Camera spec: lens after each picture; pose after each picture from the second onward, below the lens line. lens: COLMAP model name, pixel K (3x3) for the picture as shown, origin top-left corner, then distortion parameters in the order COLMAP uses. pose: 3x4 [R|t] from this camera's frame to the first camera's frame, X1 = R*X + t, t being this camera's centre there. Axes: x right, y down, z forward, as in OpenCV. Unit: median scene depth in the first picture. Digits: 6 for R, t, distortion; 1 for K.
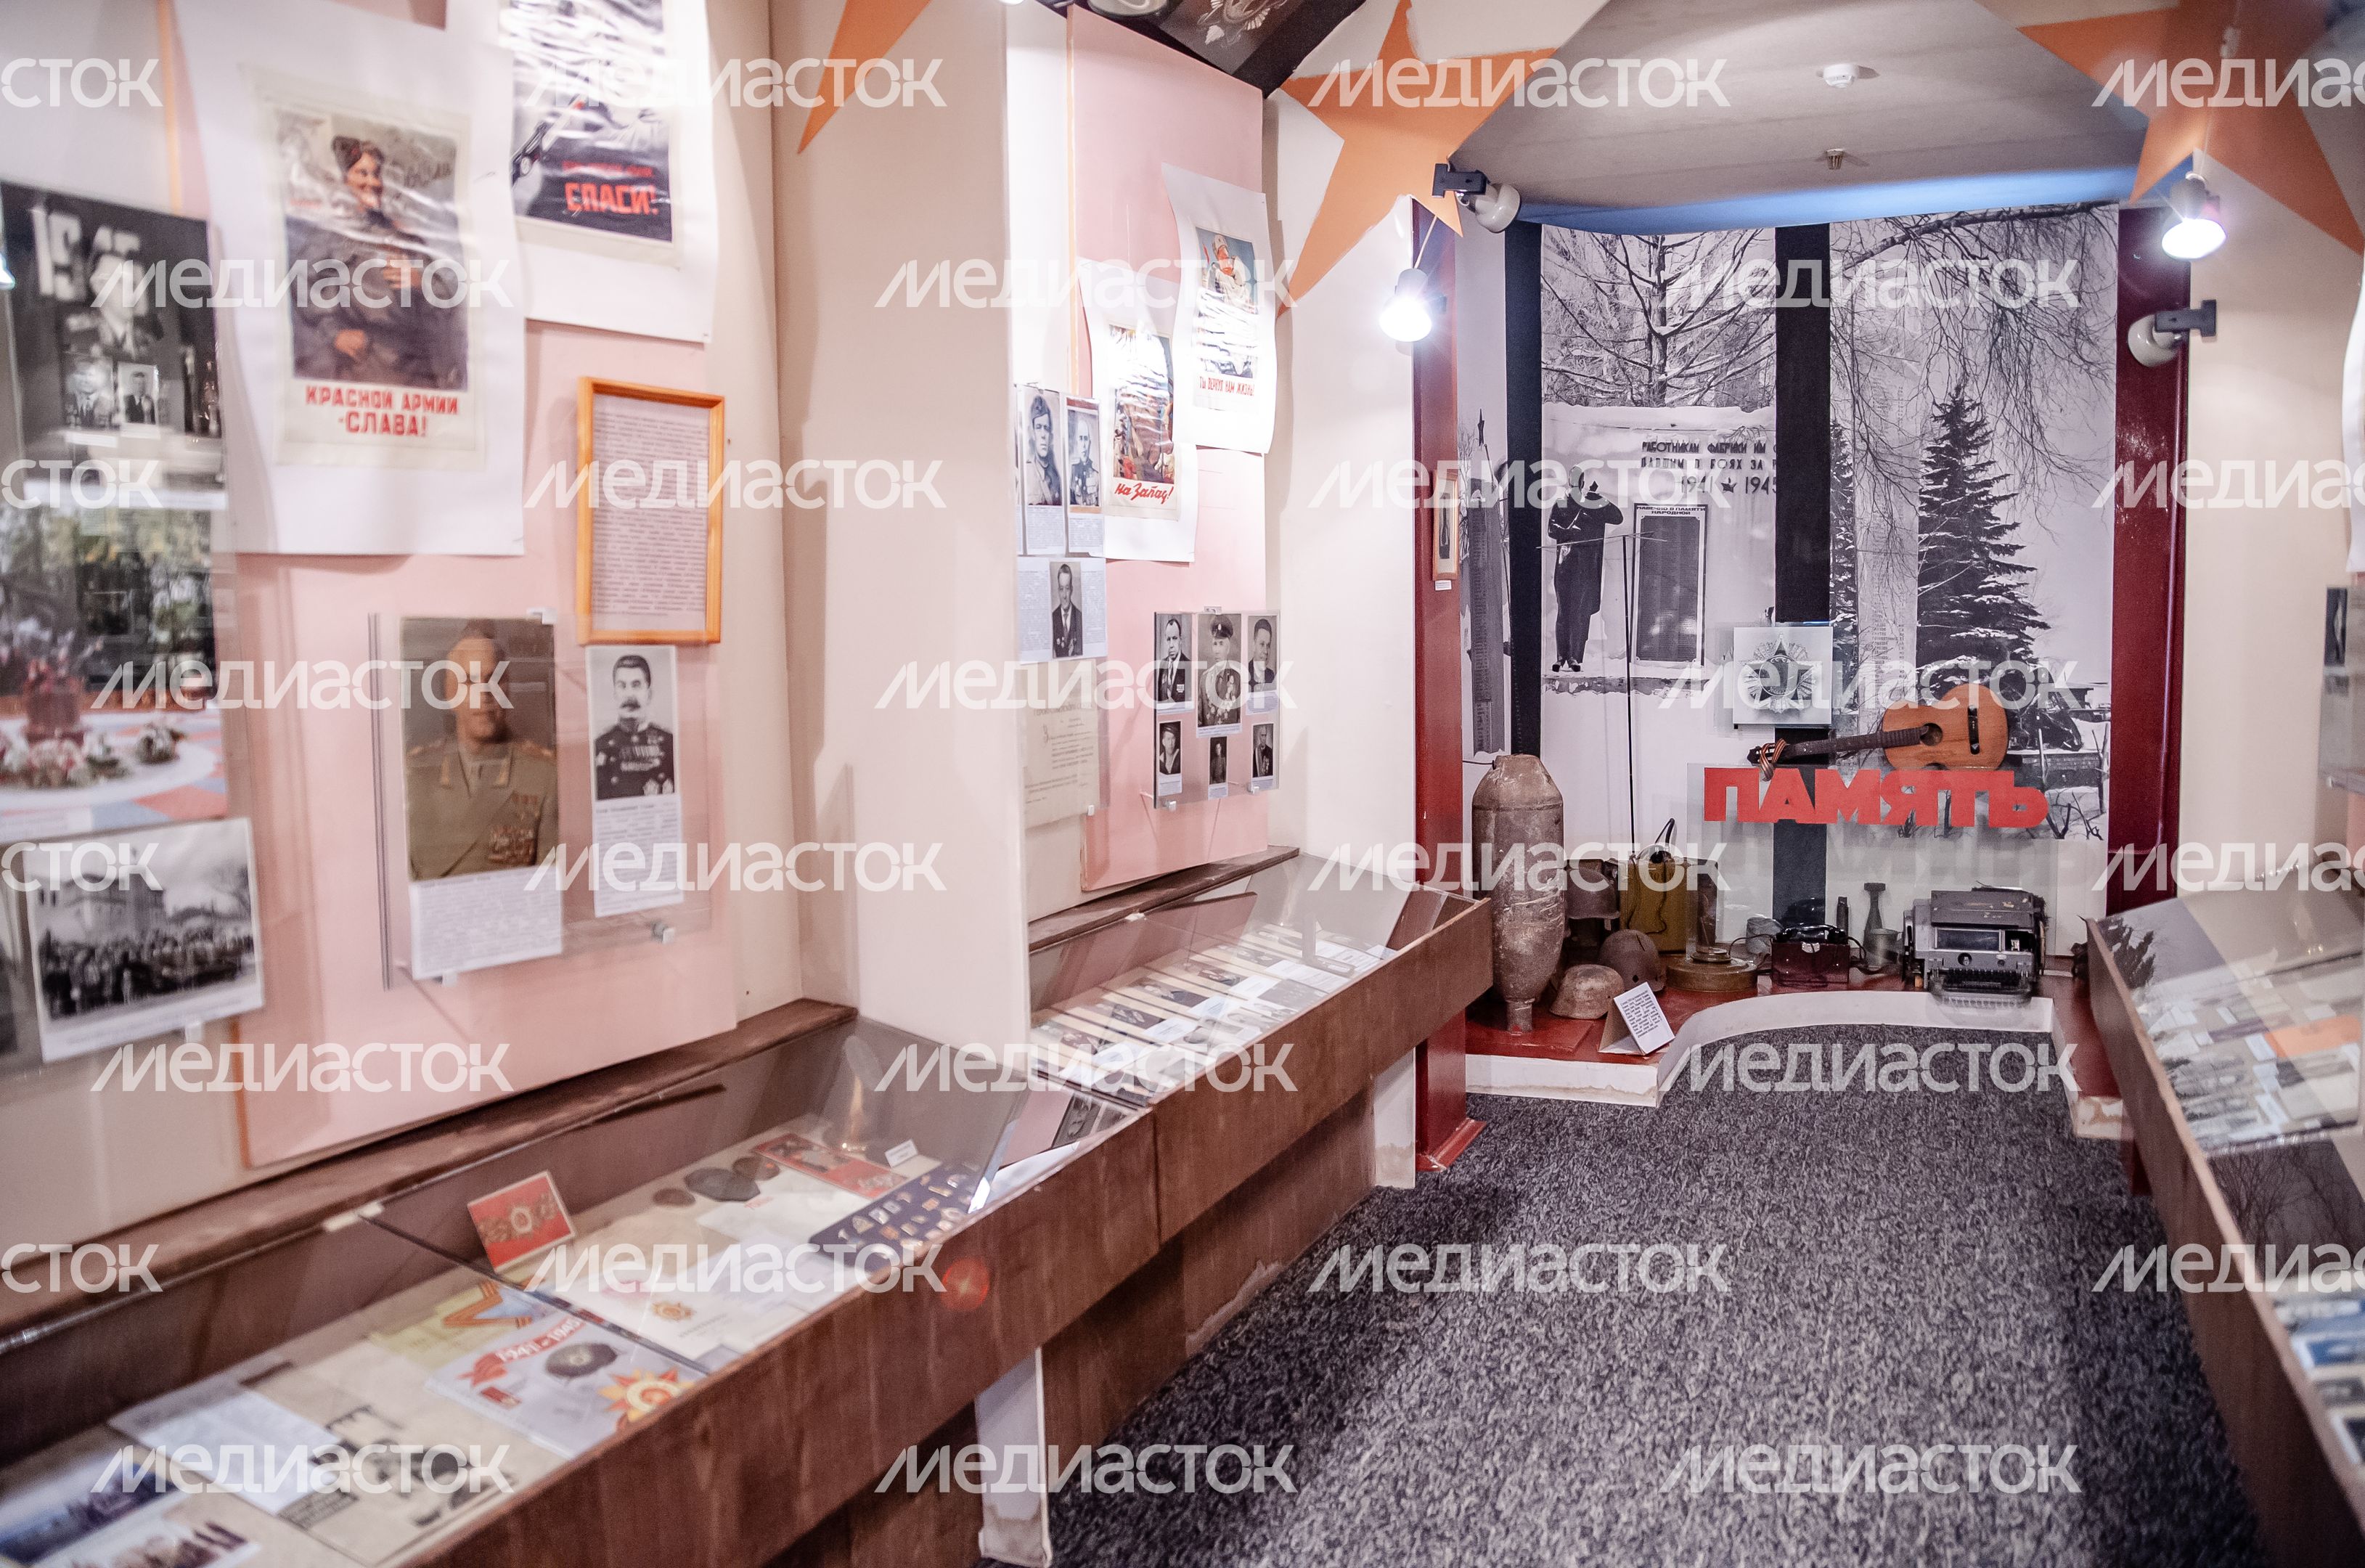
lens RADIAL K [[1941.0, 0, 1169.1], [0, 1941.0, 785.1], [0, 0, 1]] dist [-0.114648, 0.126844]
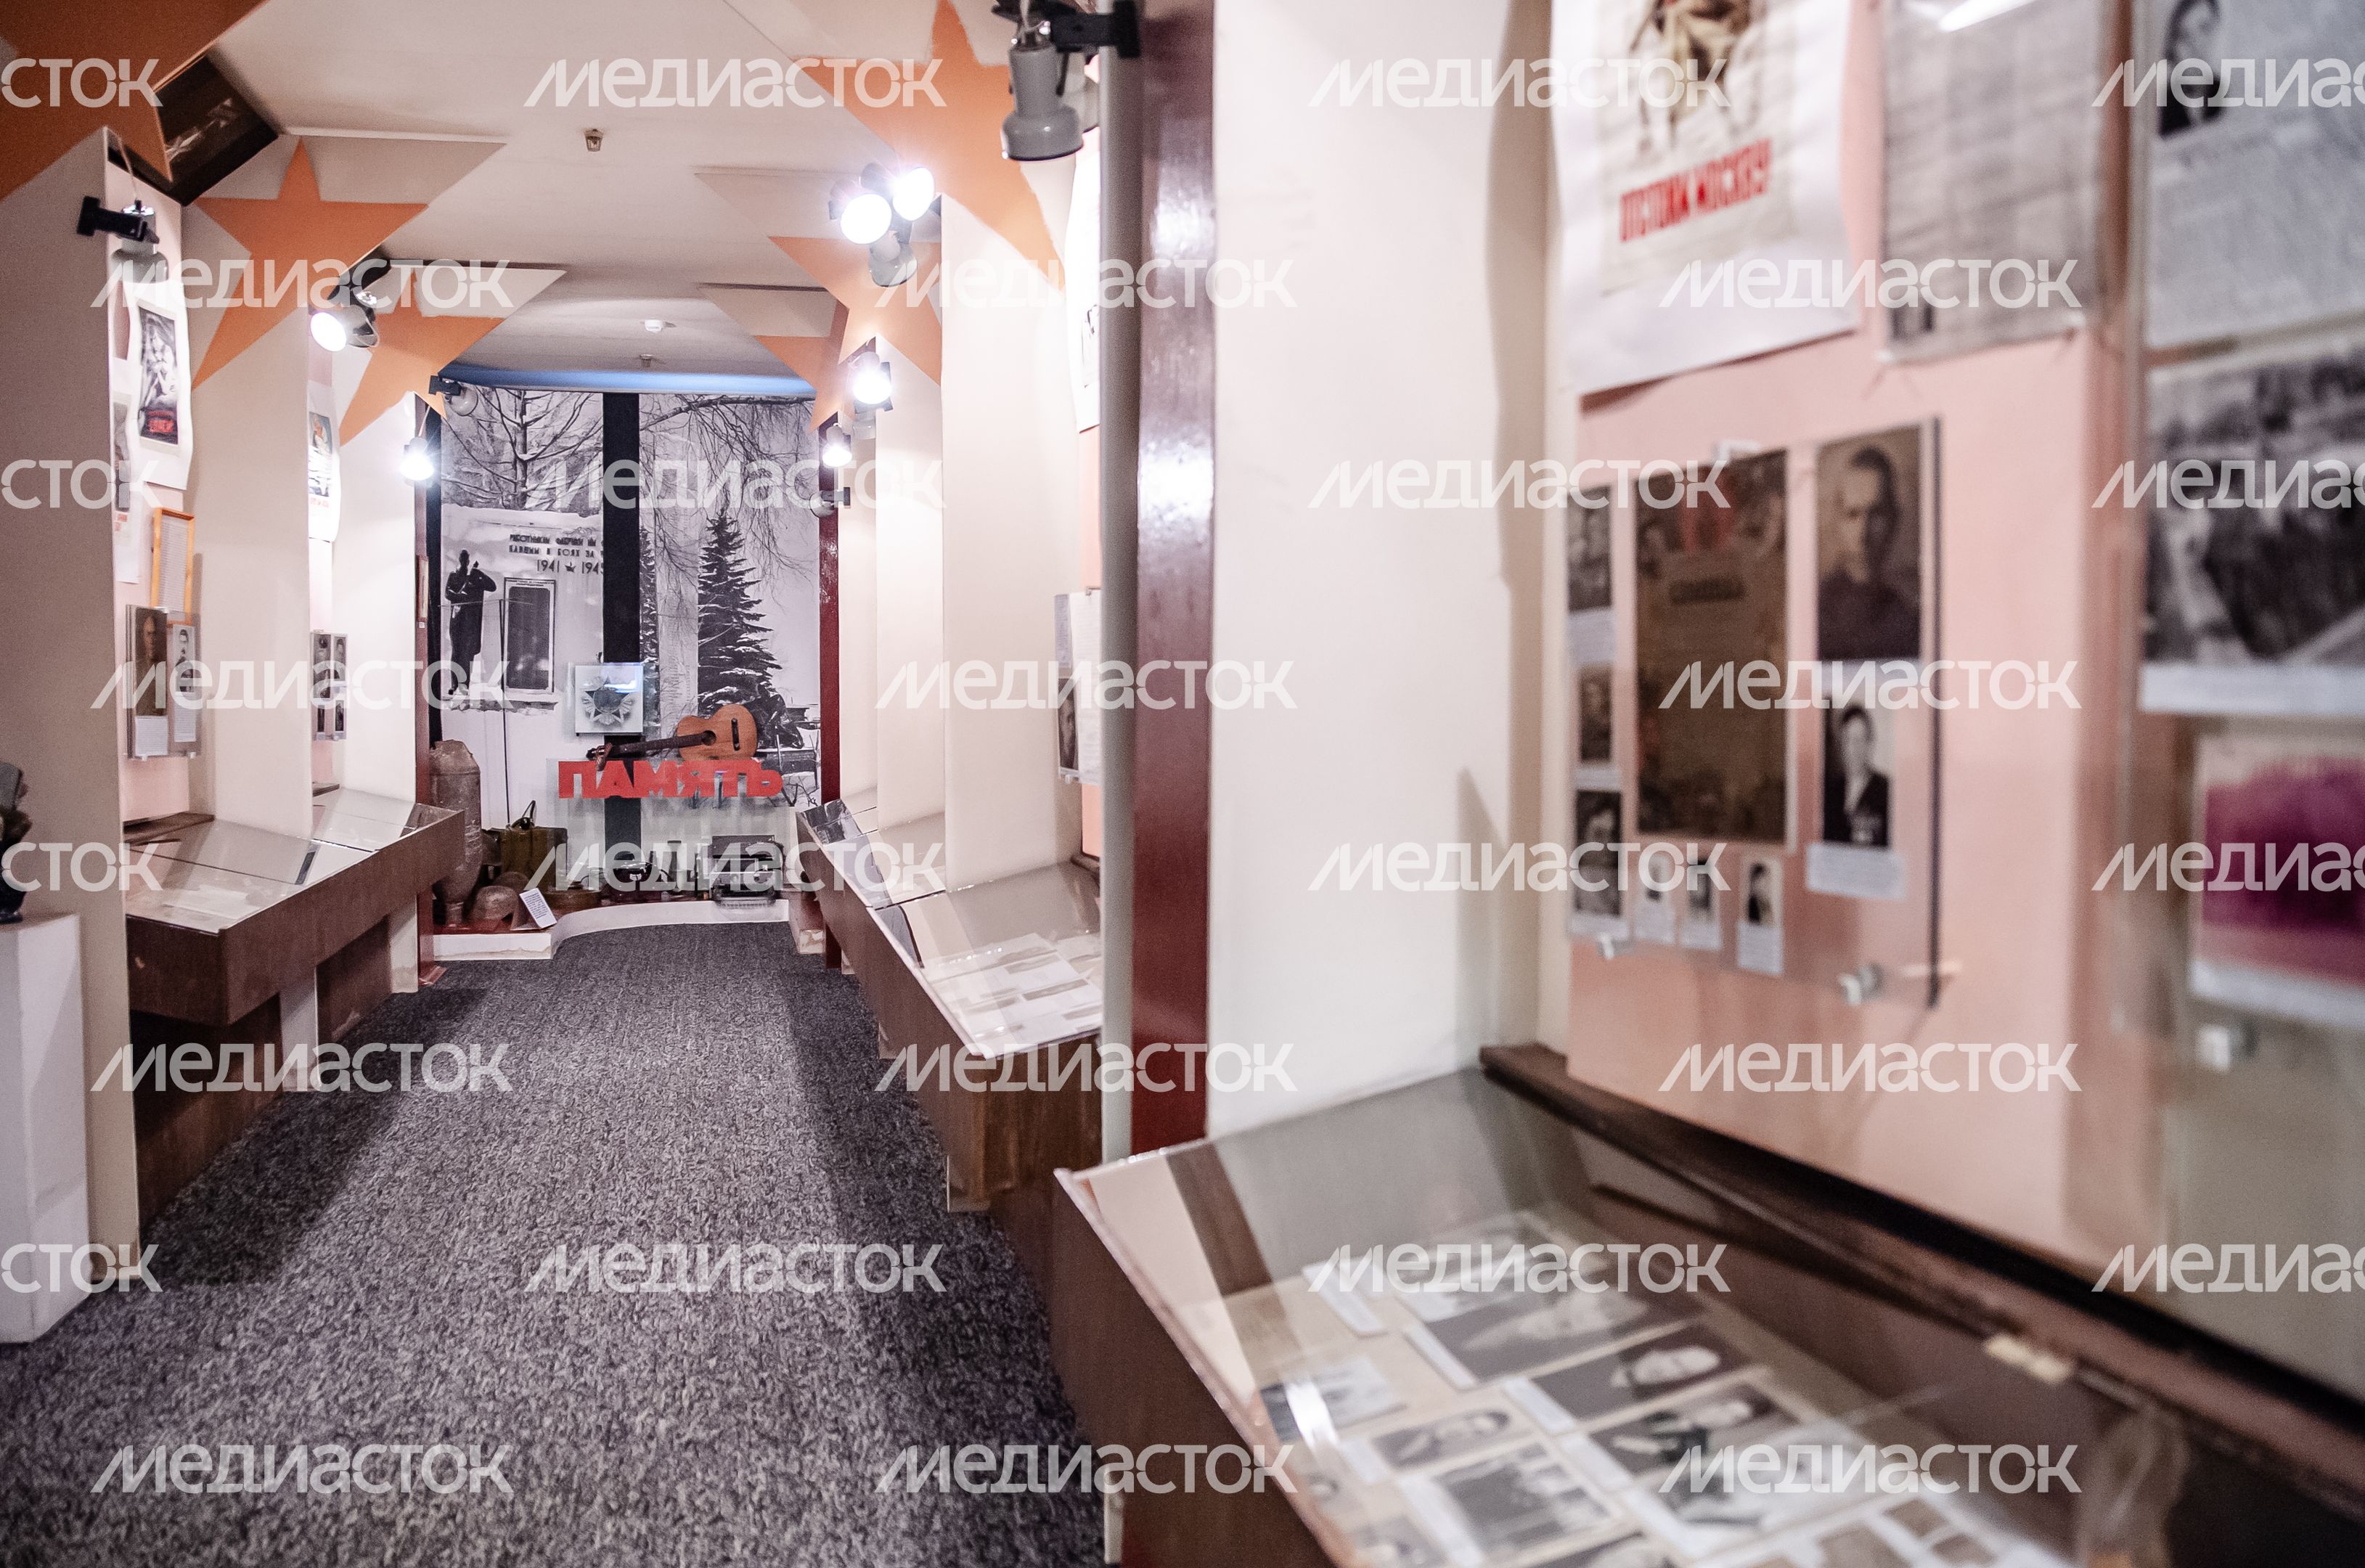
lens RADIAL K [[2113.2, 0, 1174.8], [0, 2113.2, 780.1], [0, 0, 1]] dist [-0.095053, 0.044731]
pose [[0.823466, -0.005305, 0.567341, -0.236381], [0.033042, 0.998707, -0.038621, 0.081965], [-0.566403, 0.050549, 0.822577, -0.561950]]
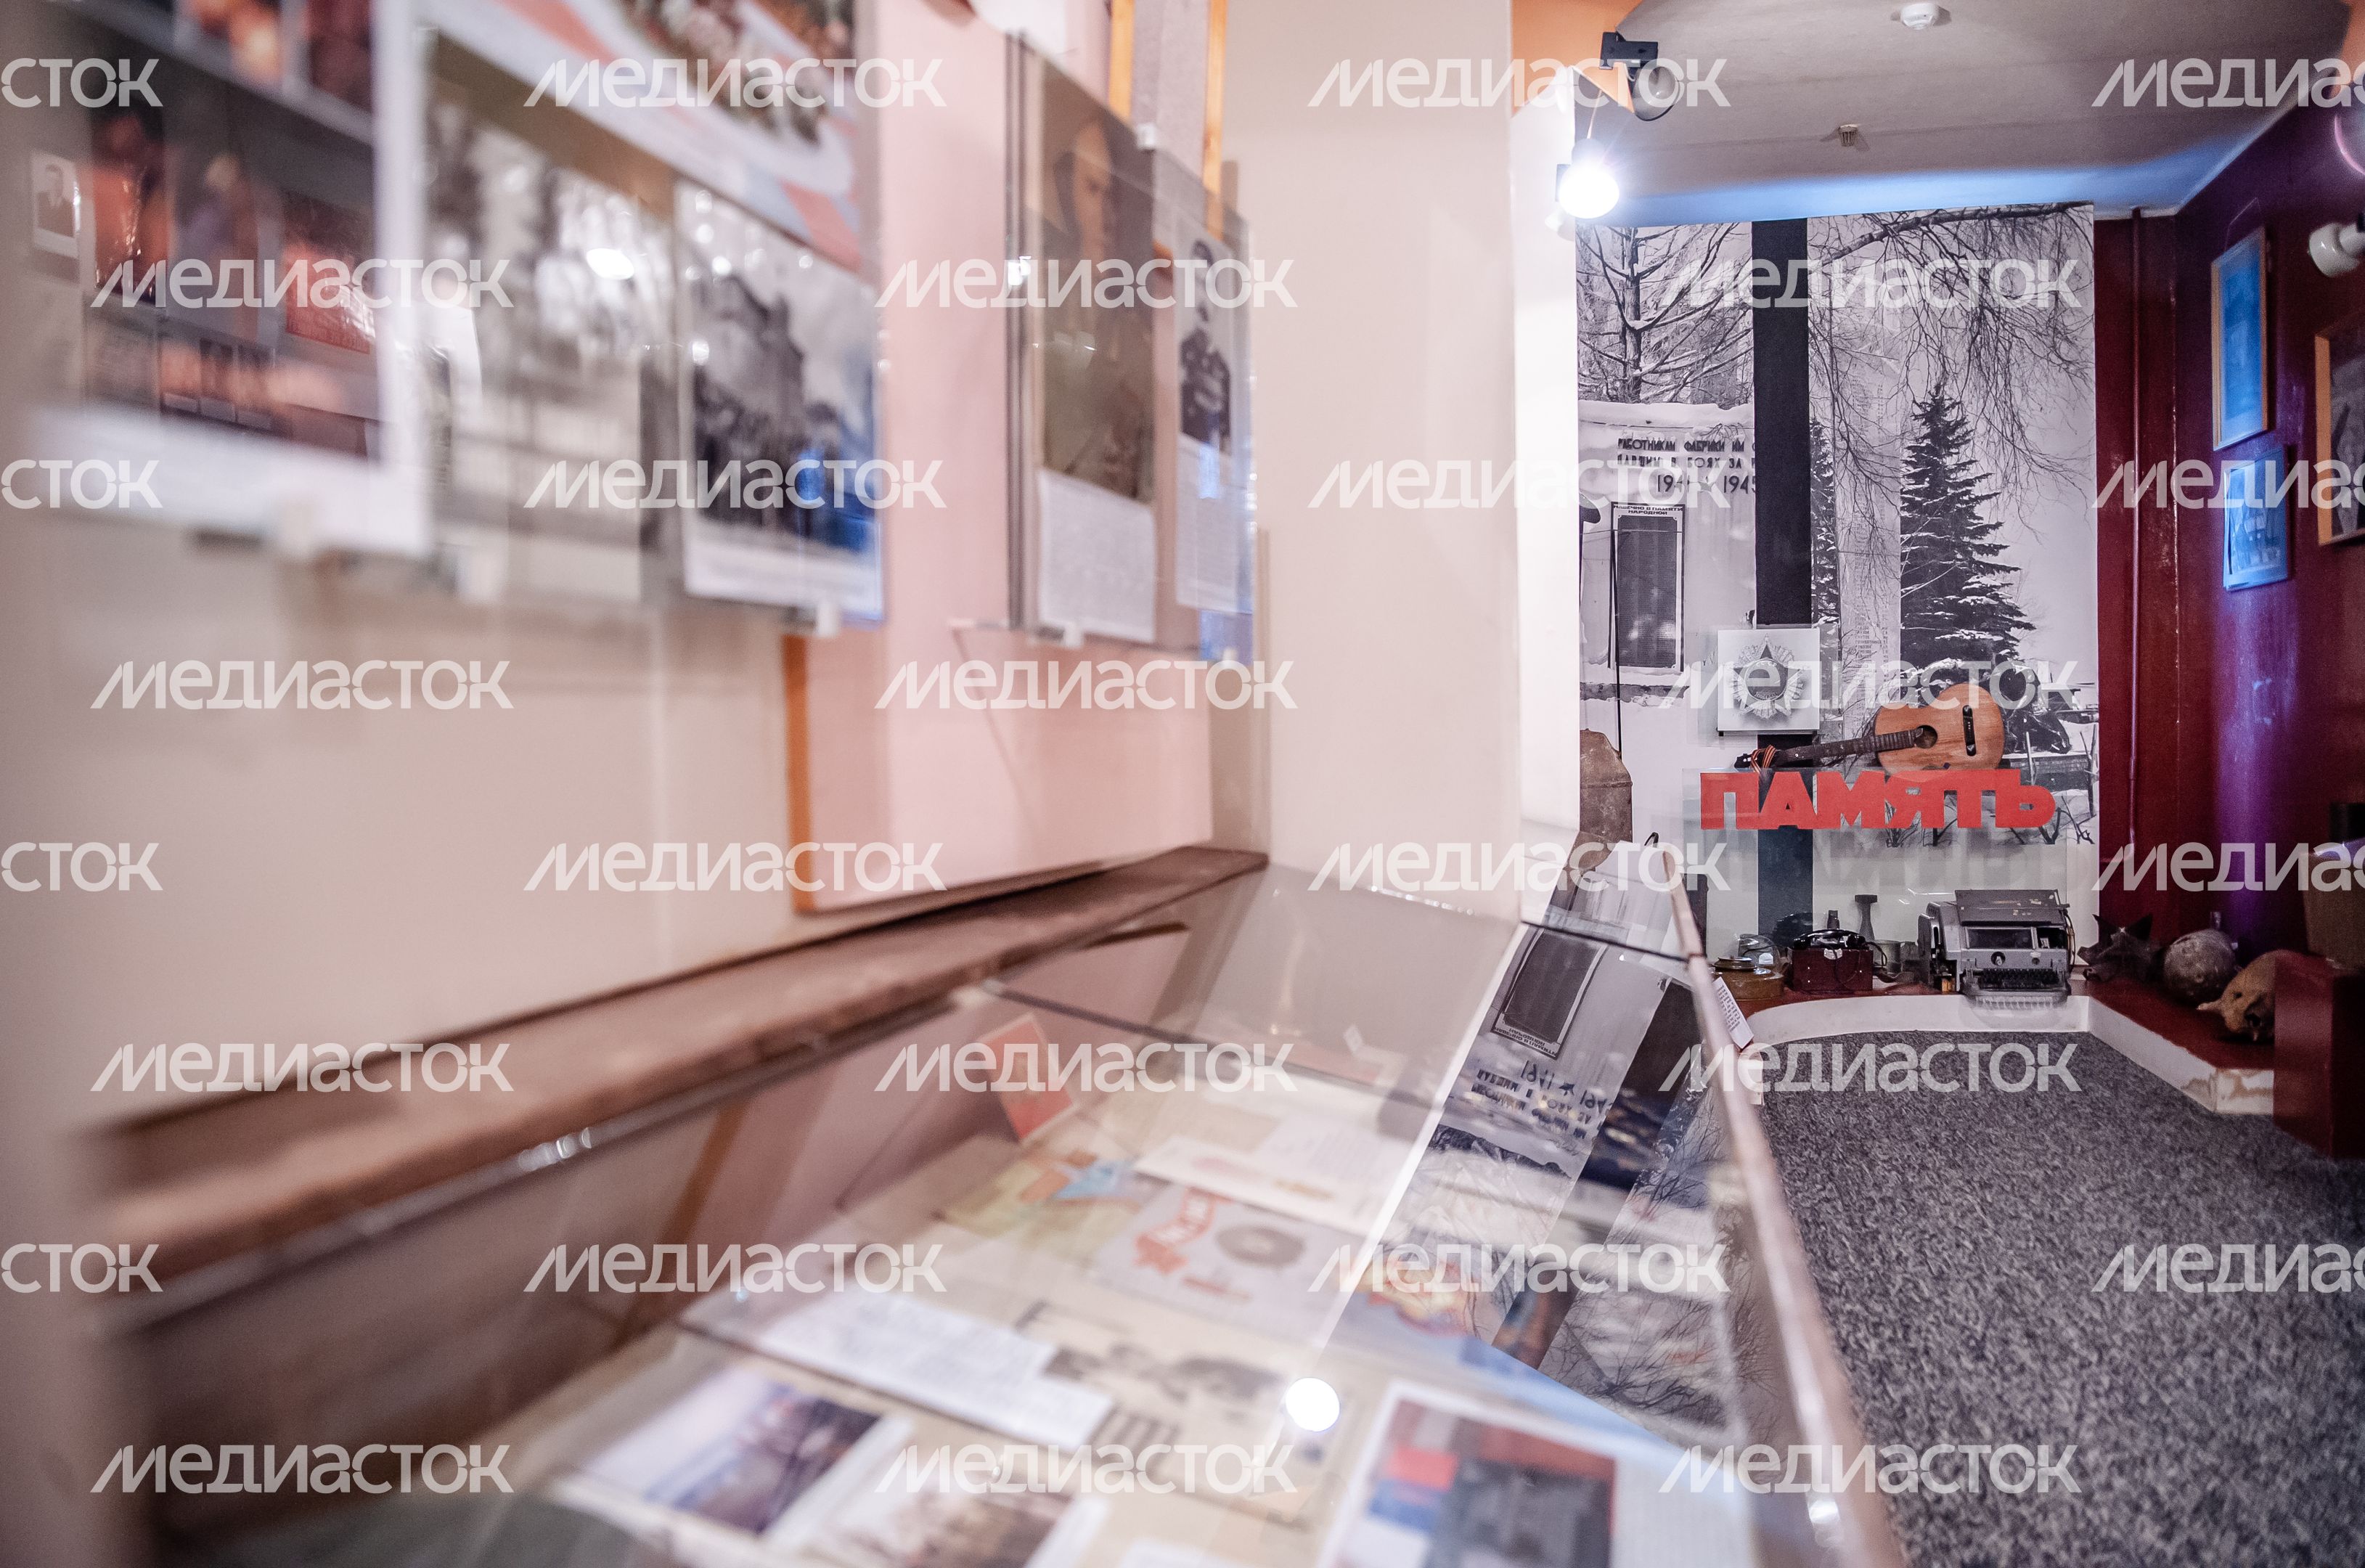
lens RADIAL K [[1941.0, 0, 1186.3], [0, 1941.0, 778.4], [0, 0, 1]] dist [-0.114648, 0.126844]
pose [[0.985305, 0.001359, 0.170797, -0.135470], [0.010849, 0.997451, -0.070526, 0.058388], [-0.170457, 0.071343, 0.982779, 0.110512]]
